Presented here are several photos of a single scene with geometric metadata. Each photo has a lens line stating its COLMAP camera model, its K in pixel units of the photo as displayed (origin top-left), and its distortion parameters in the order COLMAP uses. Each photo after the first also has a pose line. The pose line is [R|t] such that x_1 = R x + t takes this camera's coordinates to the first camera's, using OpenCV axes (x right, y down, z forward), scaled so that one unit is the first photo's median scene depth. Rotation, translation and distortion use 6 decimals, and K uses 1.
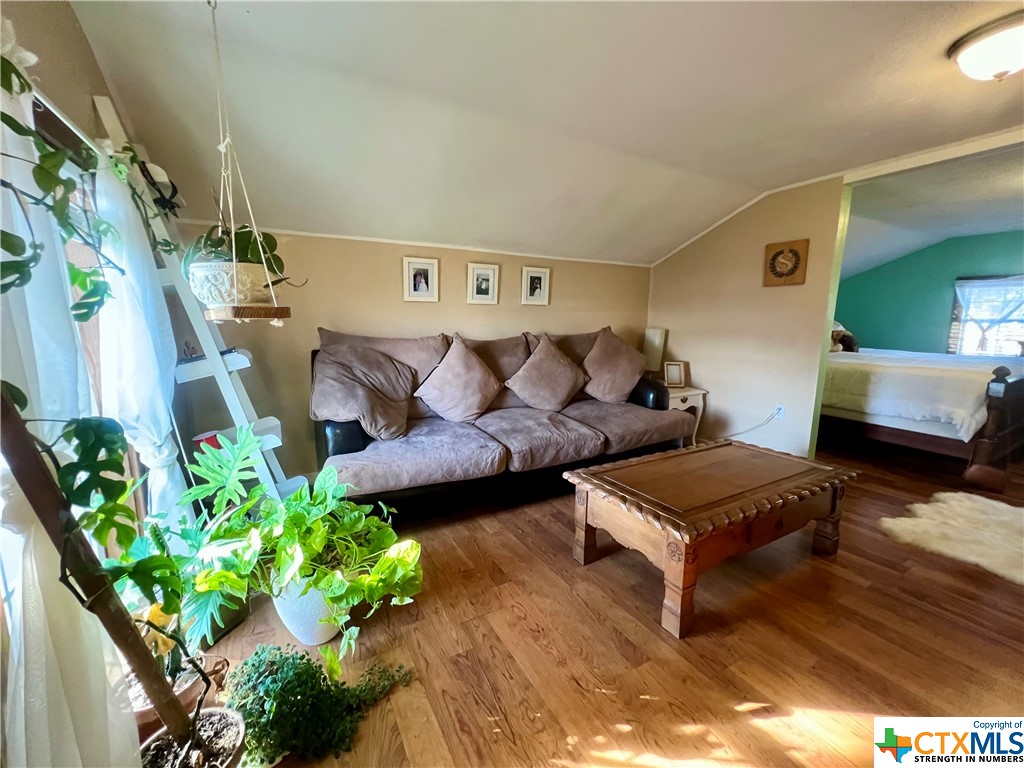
lens RADIAL K [[411.7, 0, 513.6], [0, 411.7, 384.6], [0, 0, 1]] dist [-0.002941, 0.000394]
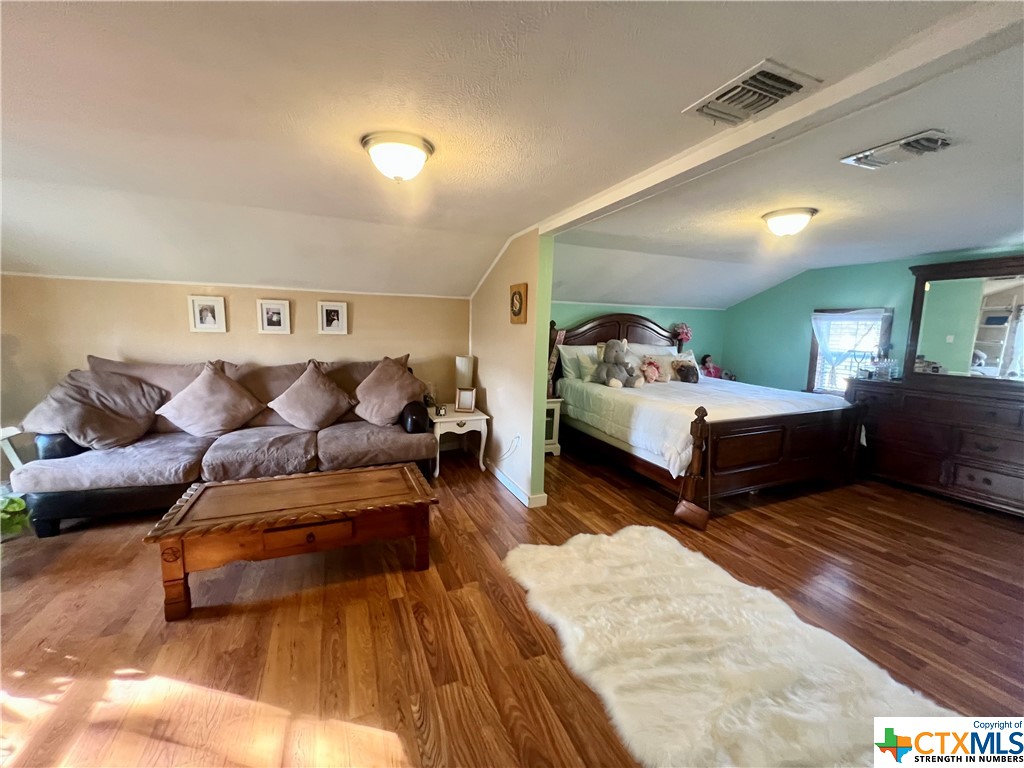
lens RADIAL K [[411.7, 0, 510.6], [0, 411.7, 384.3], [0, 0, 1]] dist [-0.002941, 0.000394]
pose [[0.994118, 0.033232, -0.103080, 0.776818], [-0.035586, 0.999144, -0.021082, -0.059878], [0.102291, 0.024626, 0.994450, -0.081263]]
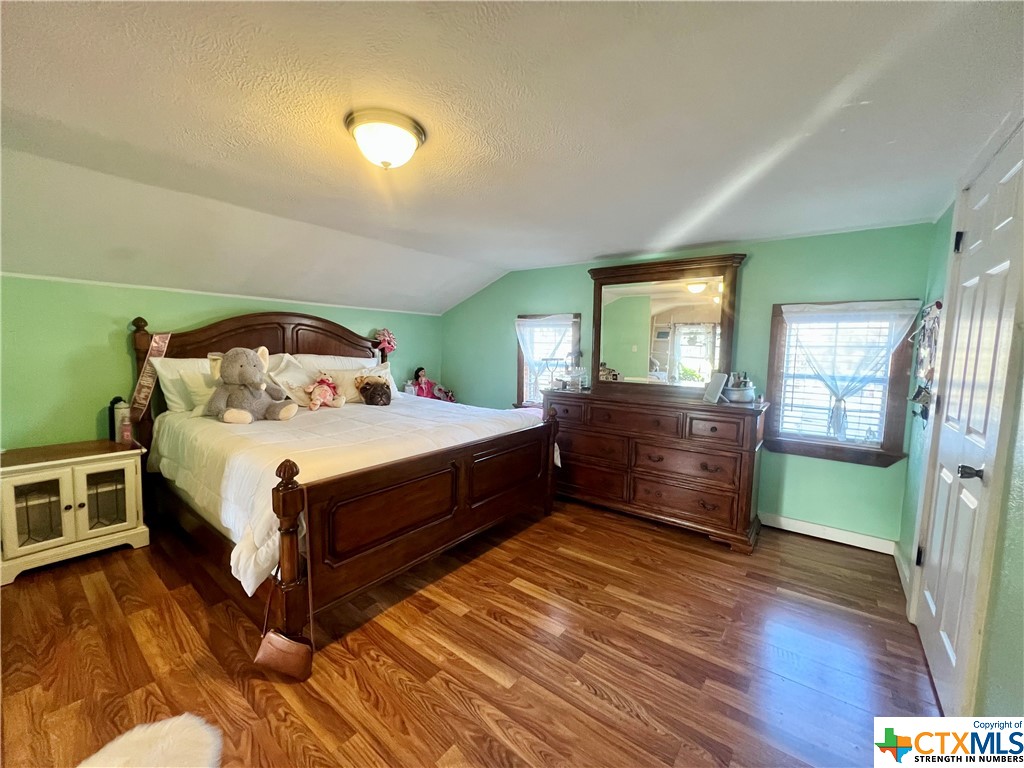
lens RADIAL K [[411.7, 0, 510.3], [0, 411.7, 380.4], [0, 0, 1]] dist [-0.002941, 0.000394]
pose [[0.923841, -0.012278, 0.382579, 1.200693], [0.040278, 0.997055, -0.065264, -0.102584], [-0.380651, 0.075703, 0.921615, 0.312886]]
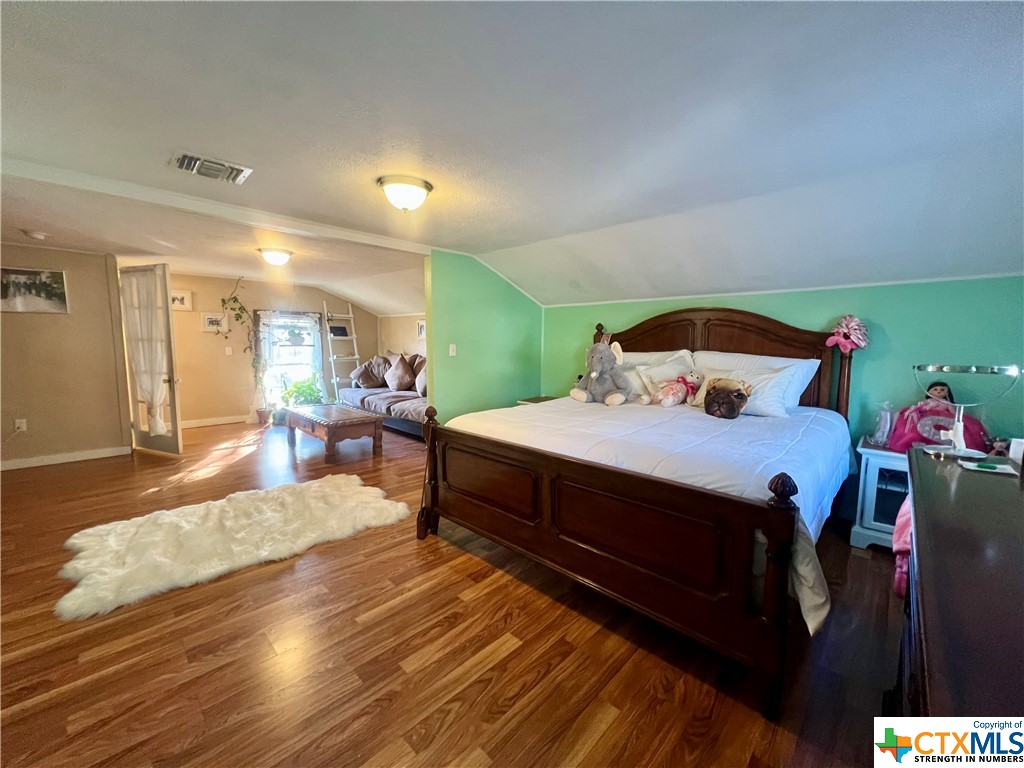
lens RADIAL K [[411.7, 0, 509.4], [0, 411.7, 381.7], [0, 0, 1]] dist [-0.002941, 0.000394]
pose [[0.278860, 0.099368, -0.955177, 2.064905], [-0.159554, 0.985602, 0.055953, -0.178640], [0.946985, 0.136799, 0.290700, 0.842828]]
